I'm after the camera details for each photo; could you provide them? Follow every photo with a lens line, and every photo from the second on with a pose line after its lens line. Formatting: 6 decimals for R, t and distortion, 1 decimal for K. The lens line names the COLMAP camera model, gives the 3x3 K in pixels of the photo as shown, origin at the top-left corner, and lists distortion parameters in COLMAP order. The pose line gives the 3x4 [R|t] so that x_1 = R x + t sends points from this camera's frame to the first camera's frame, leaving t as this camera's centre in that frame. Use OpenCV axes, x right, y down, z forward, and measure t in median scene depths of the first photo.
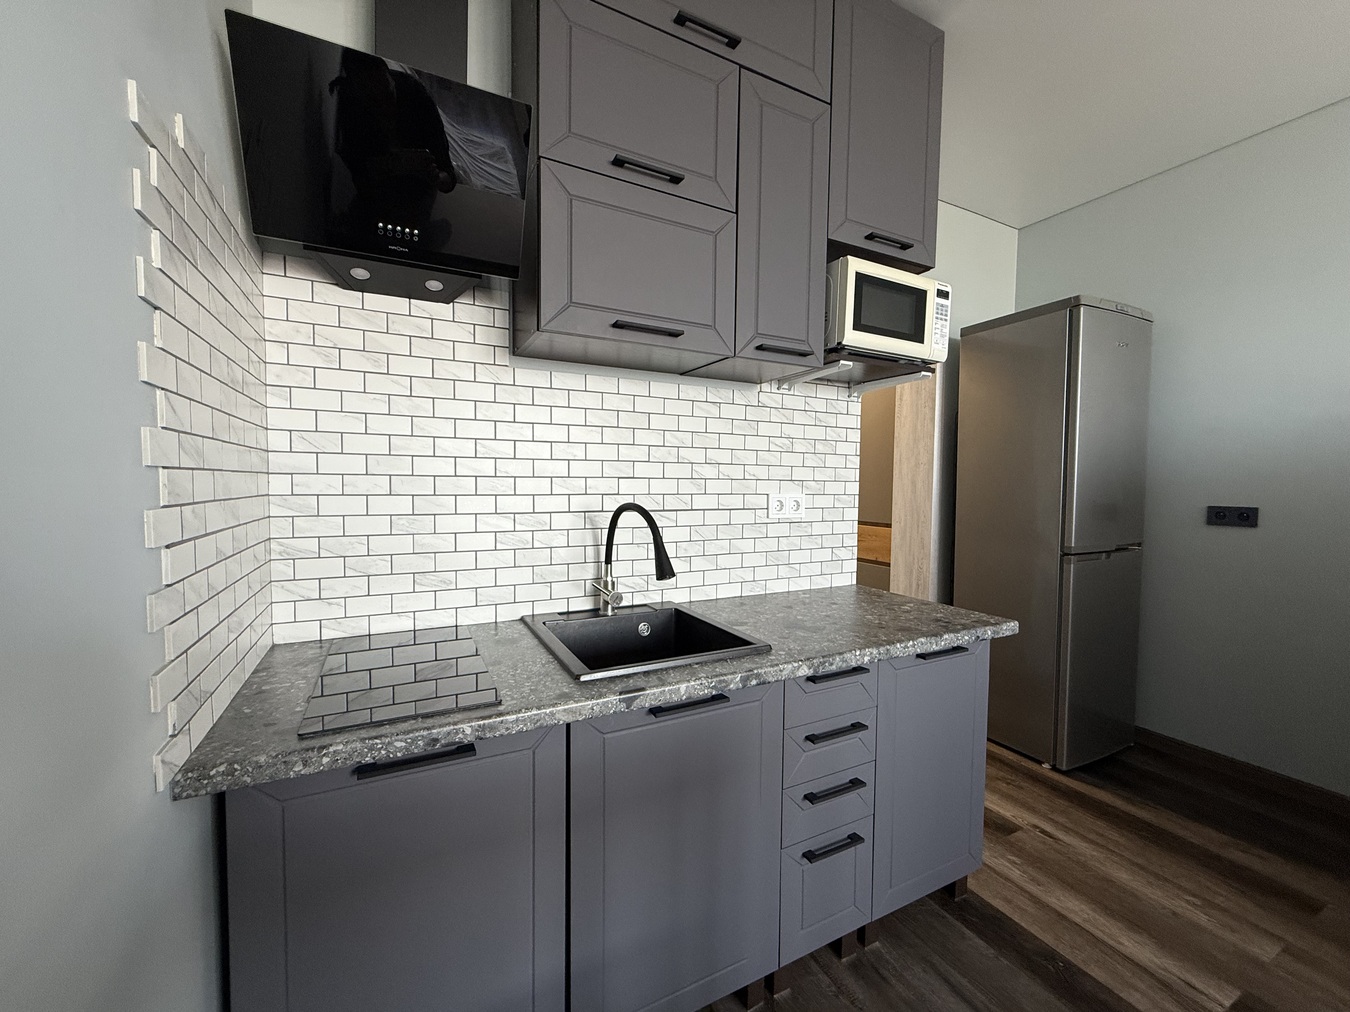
lens RADIAL K [[536.1, 0, 673.7], [0, 536.1, 509.6], [0, 0, 1]] dist [0.001482, 0.000670]
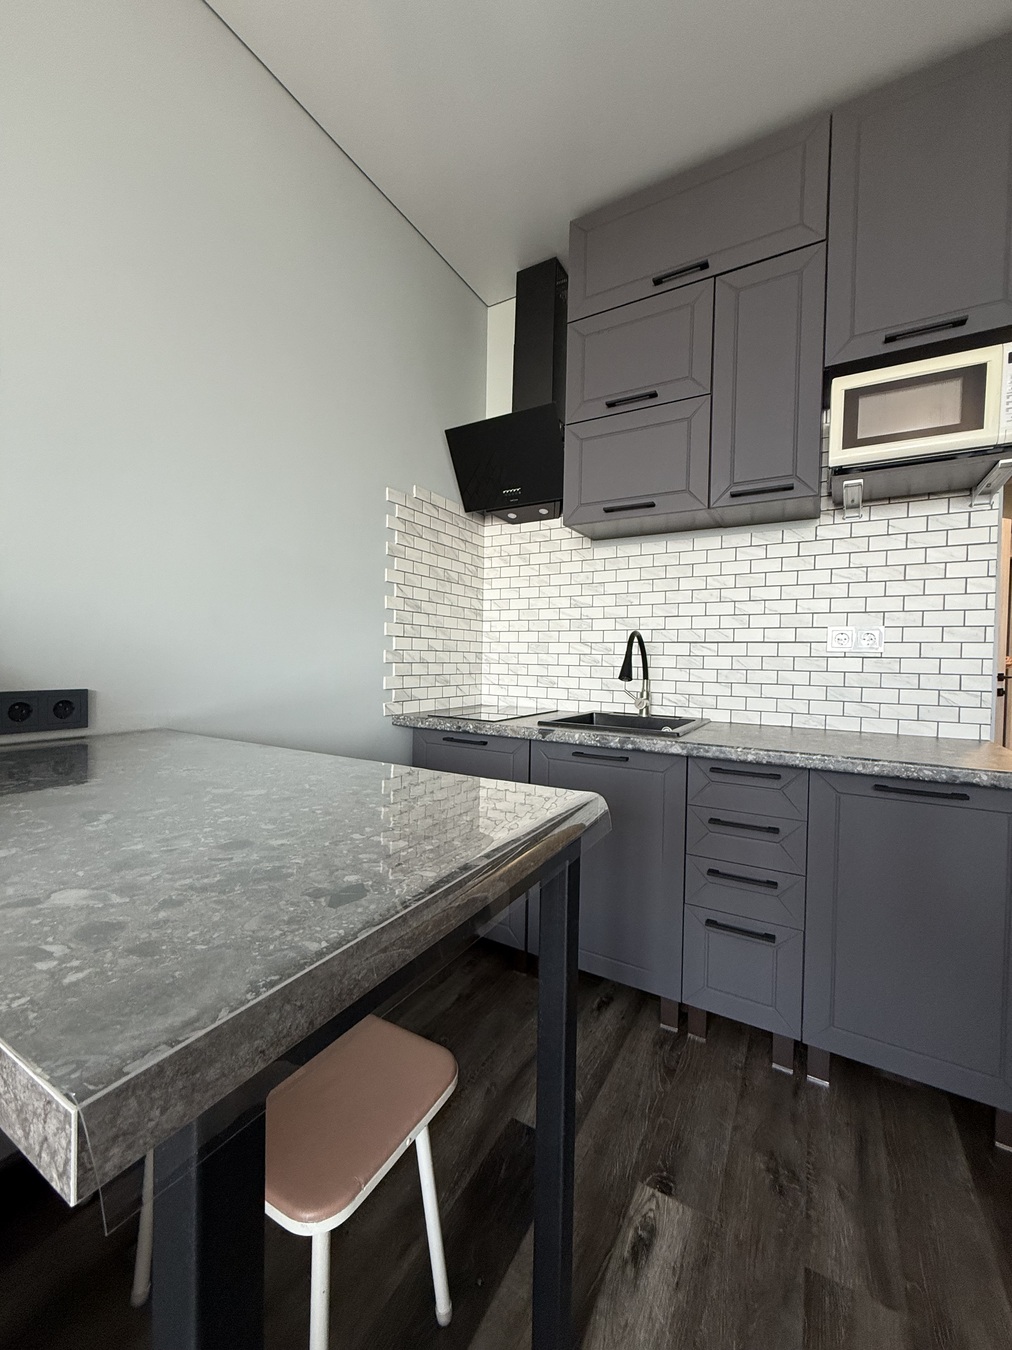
lens RADIAL K [[536.1, 0, 508.9], [0, 536.1, 671.5], [0, 0, 1]] dist [0.001482, 0.000670]
pose [[0.542870, 0.019628, -0.839587, 0.878632], [-0.054389, 0.998450, -0.011826, 0.122403], [0.838053, 0.052084, 0.543096, -0.028077]]
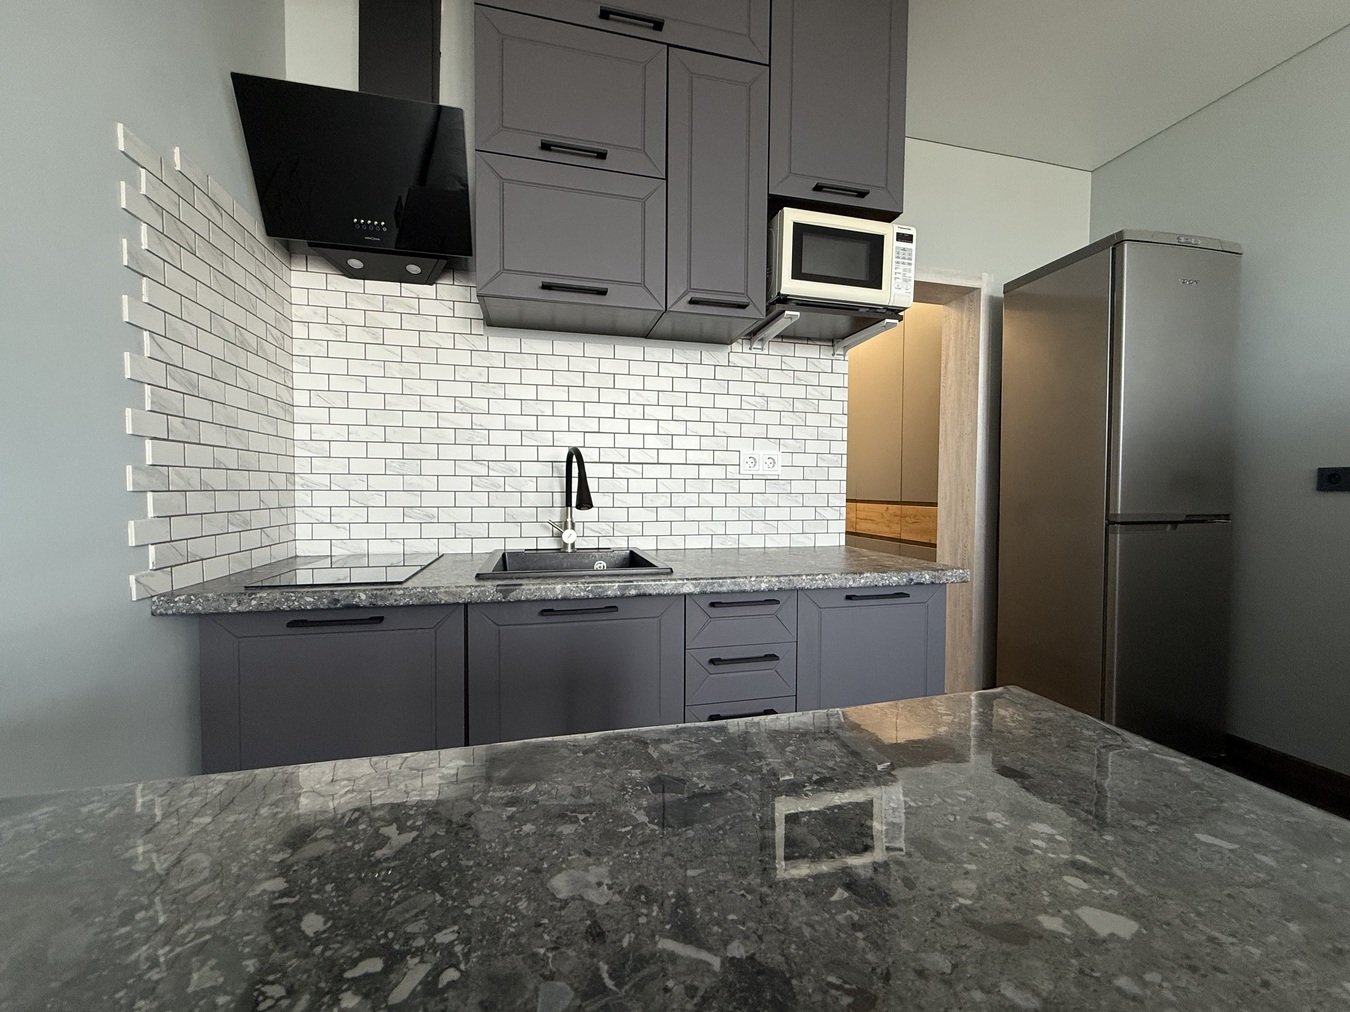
lens RADIAL K [[536.1, 0, 672.4], [0, 536.1, 508.6], [0, 0, 1]] dist [0.001482, 0.000670]
pose [[0.973499, 0.005179, -0.228633, 0.366537], [-0.008776, 0.999853, -0.014717, 0.126532], [0.228523, 0.016334, 0.973402, -0.044783]]
